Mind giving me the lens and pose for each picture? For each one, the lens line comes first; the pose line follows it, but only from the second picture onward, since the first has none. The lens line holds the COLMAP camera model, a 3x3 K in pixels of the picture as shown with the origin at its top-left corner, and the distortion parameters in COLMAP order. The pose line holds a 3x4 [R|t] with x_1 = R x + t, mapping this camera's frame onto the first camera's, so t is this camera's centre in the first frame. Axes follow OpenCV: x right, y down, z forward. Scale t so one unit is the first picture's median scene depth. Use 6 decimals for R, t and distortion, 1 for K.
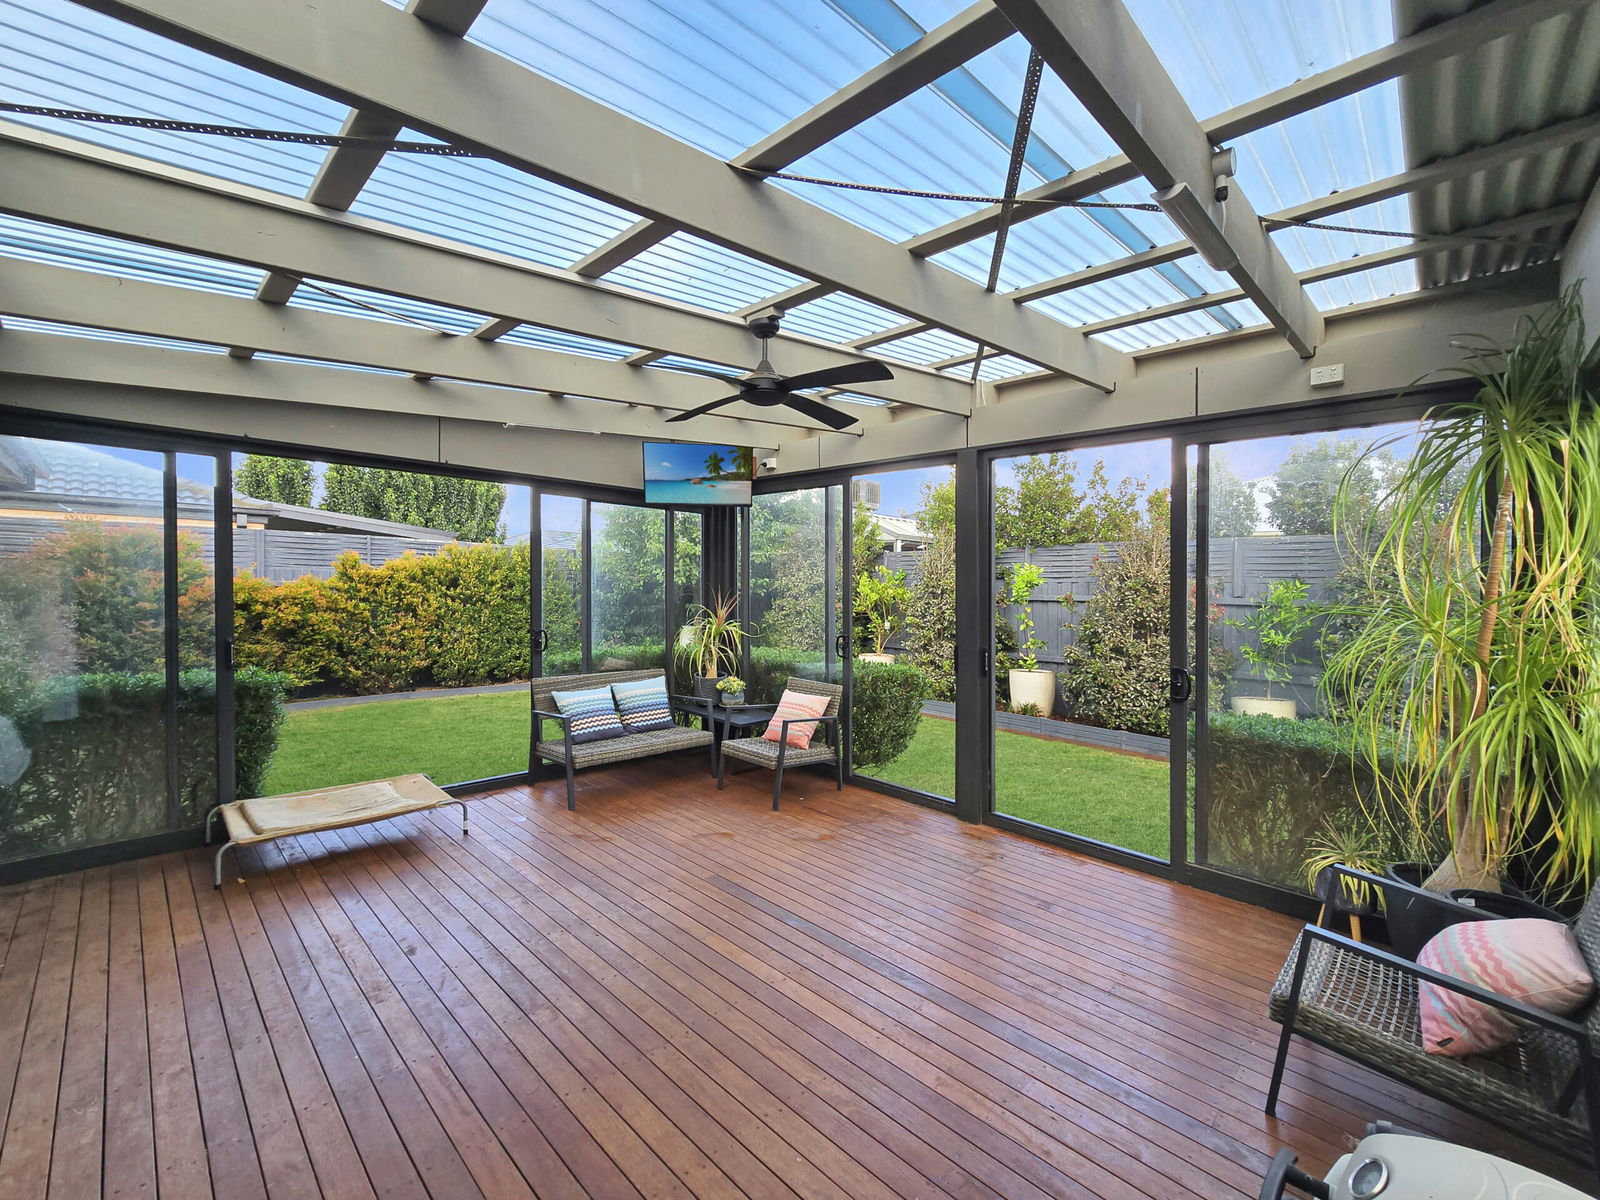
lens RADIAL K [[670.5, 0, 800.0], [0, 670.5, 600.0], [0, 0, 1]] dist [0.000134, 0.000196]
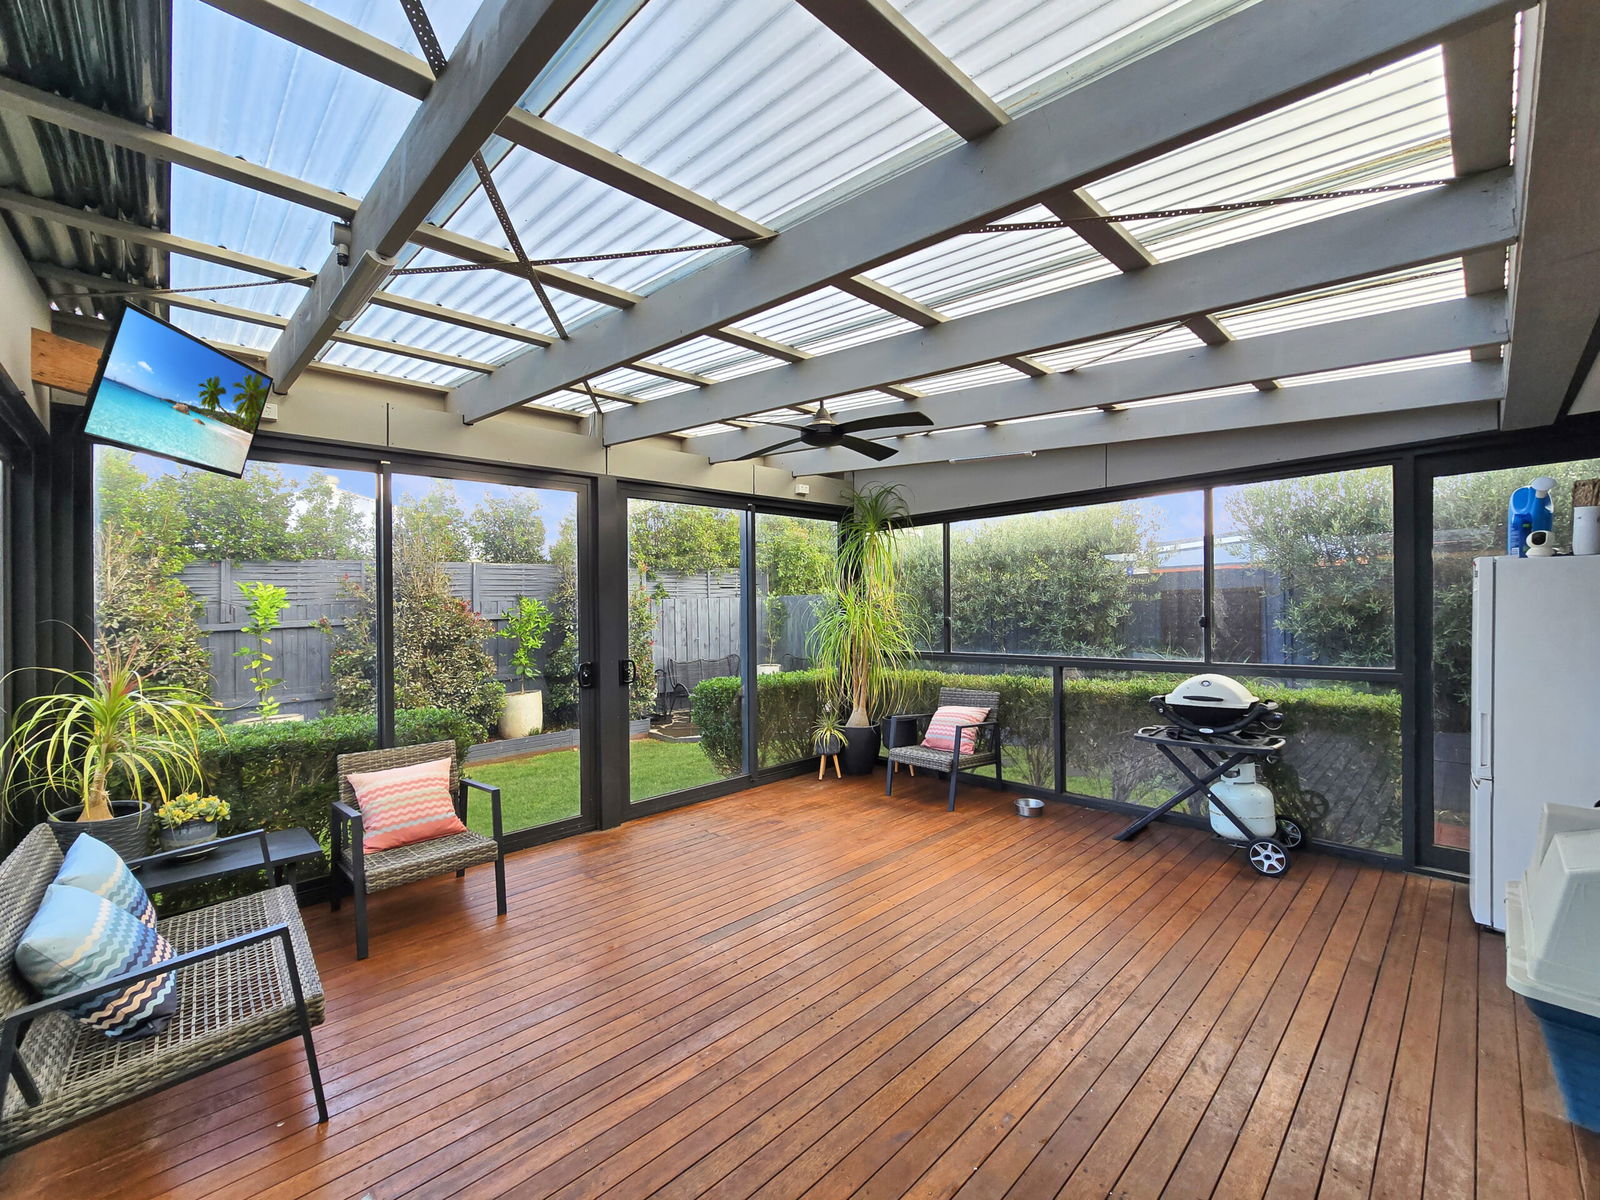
lens RADIAL K [[670.5, 0, 800.0], [0, 670.5, 600.0], [0, 0, 1]] dist [0.000134, 0.000196]
pose [[0.020187, -0.016146, 0.999666, -1.015982], [0.046815, 0.998788, 0.015187, -0.037894], [-0.998700, 0.046493, 0.020918, 0.854042]]
